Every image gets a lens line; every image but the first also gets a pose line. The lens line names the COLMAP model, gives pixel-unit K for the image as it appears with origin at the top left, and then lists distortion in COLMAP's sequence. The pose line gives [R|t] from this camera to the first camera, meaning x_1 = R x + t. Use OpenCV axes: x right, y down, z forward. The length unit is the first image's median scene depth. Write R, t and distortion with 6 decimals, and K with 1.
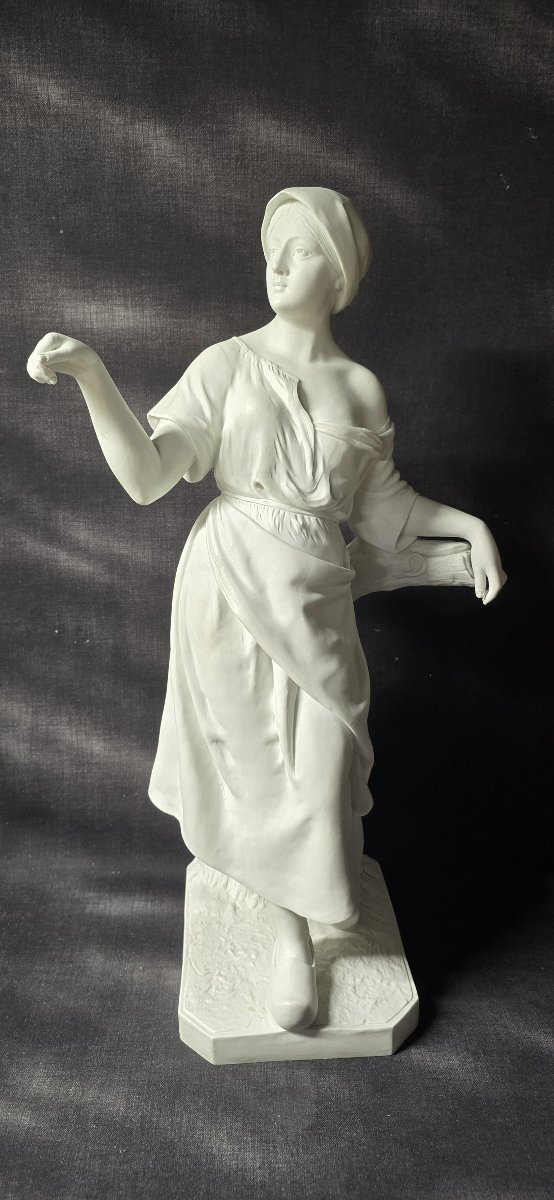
lens RADIAL K [[742.8, 0, 286.2], [0, 742.8, 624.8], [0, 0, 1]] dist [0.053346, -0.063930]
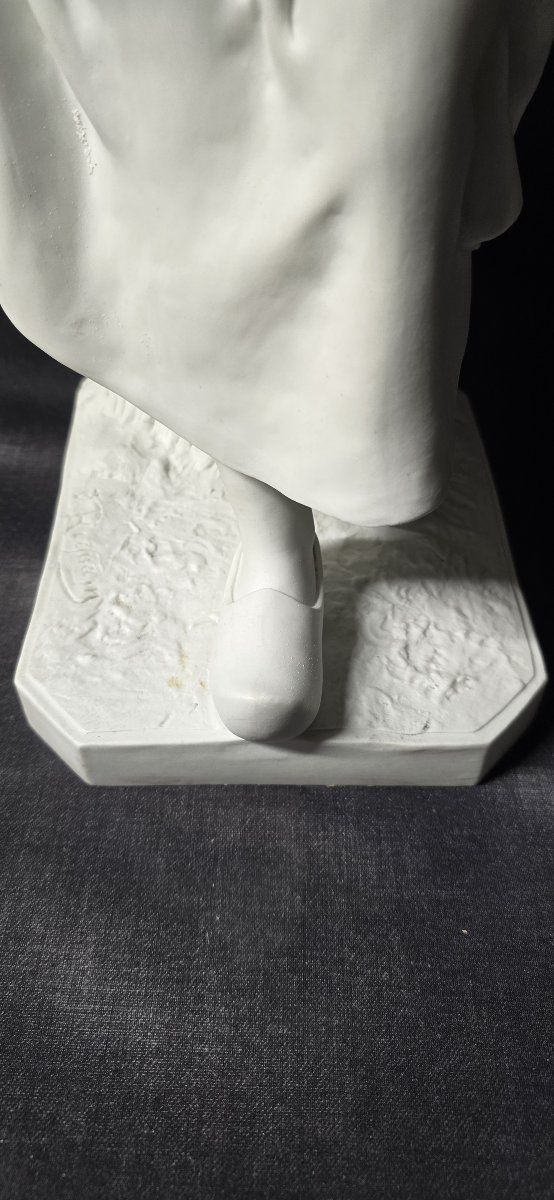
lens RADIAL K [[751.4, 0, 277.0], [0, 751.4, 600.0], [0, 0, 1]] dist [0.048385, -0.069209]
pose [[0.998085, 0.054696, -0.028907, 0.024622], [-0.031826, 0.854640, 0.518245, 0.226497], [0.053051, -0.516332, 0.854744, 0.623422]]
